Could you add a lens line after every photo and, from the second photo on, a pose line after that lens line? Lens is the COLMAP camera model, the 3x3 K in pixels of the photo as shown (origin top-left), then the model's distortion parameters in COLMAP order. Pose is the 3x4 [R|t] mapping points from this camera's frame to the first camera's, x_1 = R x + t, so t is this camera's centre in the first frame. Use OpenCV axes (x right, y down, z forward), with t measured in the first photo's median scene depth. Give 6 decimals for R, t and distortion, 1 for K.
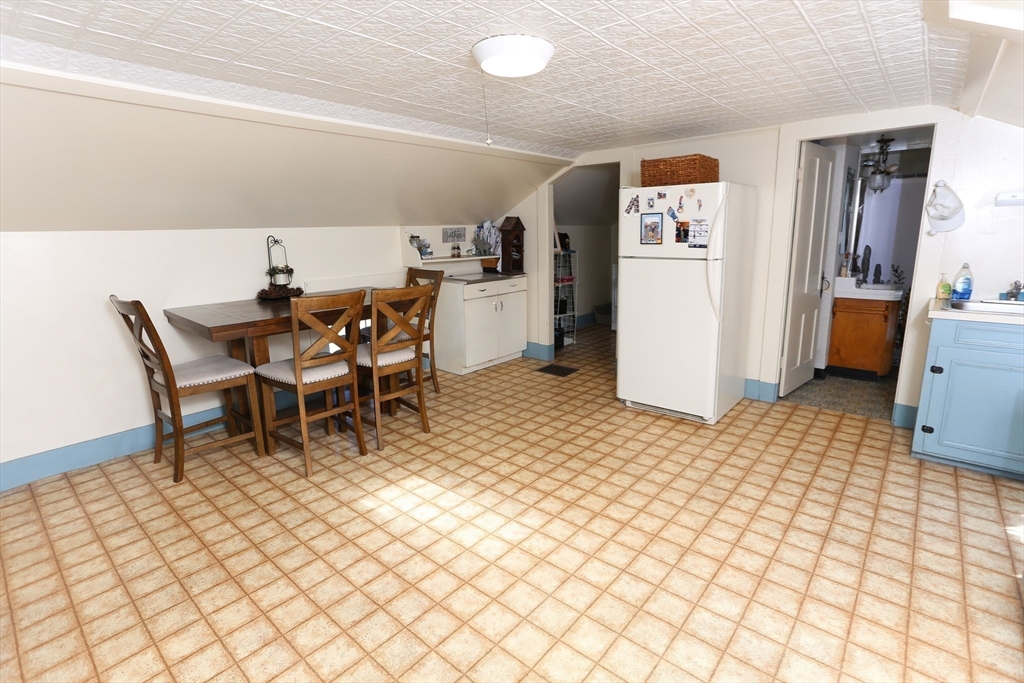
lens RADIAL K [[495.8, 0, 512.0], [0, 495.8, 341.5], [0, 0, 1]] dist [-0.067473, 0.029292]
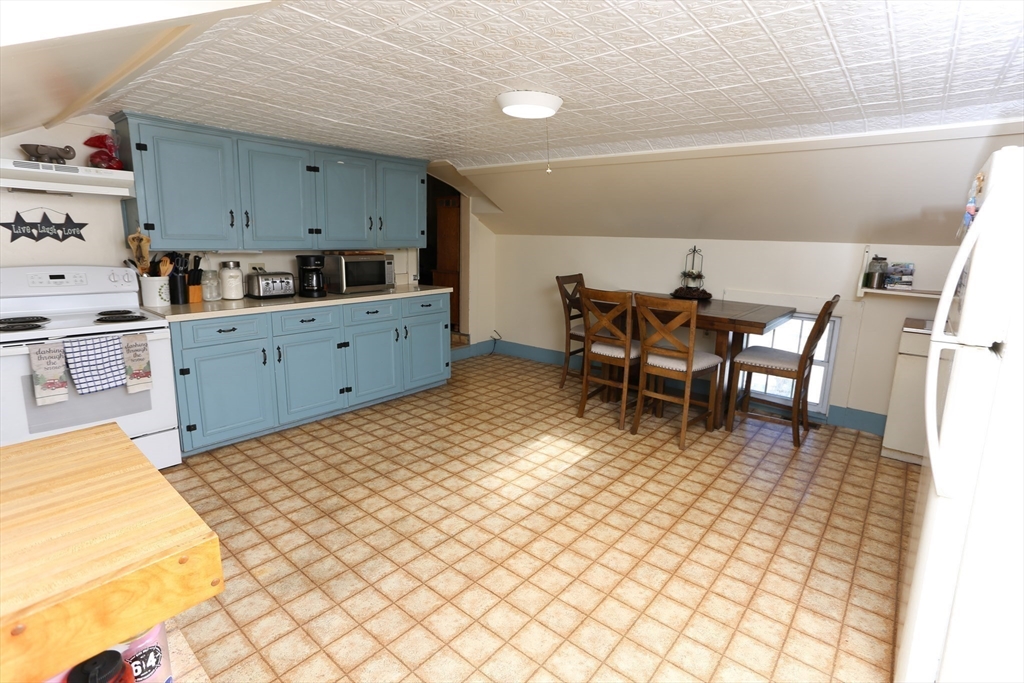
lens RADIAL K [[495.8, 0, 512.0], [0, 495.8, 341.5], [0, 0, 1]] dist [-0.067473, 0.029292]
pose [[-0.000111, 0.229551, -0.973297, 0.887111], [-0.234001, 0.946269, 0.223203, -0.192759], [0.972236, 0.227777, 0.053610, 0.674495]]
